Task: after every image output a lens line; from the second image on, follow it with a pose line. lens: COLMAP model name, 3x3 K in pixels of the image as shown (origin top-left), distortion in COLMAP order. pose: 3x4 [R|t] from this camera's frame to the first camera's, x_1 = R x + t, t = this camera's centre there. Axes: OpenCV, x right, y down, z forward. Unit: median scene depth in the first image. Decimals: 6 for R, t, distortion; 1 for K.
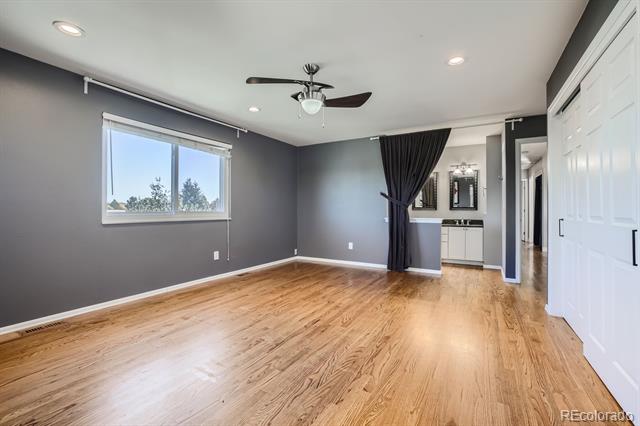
lens RADIAL K [[280.8, 0, 315.6], [0, 280.8, 211.8], [0, 0, 1]] dist [-0.002962, 0.000053]
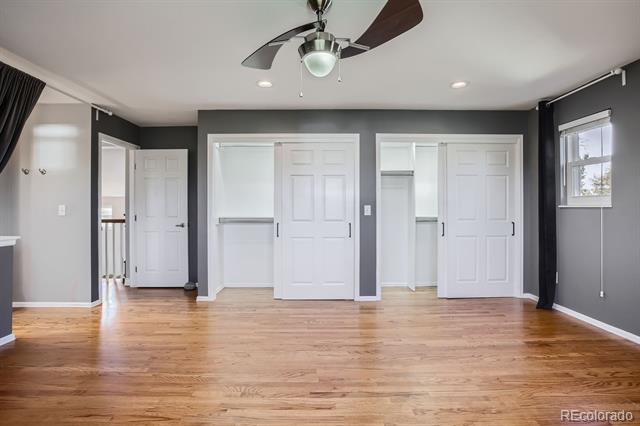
lens RADIAL K [[298.7, 0, 317.2], [0, 298.7, 209.7], [0, 0, 1]] dist [-0.027189, -0.000319]
pose [[-0.506062, -0.000458, 0.862497, -0.549049], [0.010240, 0.999926, 0.006539, -0.049269], [-0.862436, 0.012141, -0.506020, 1.232274]]
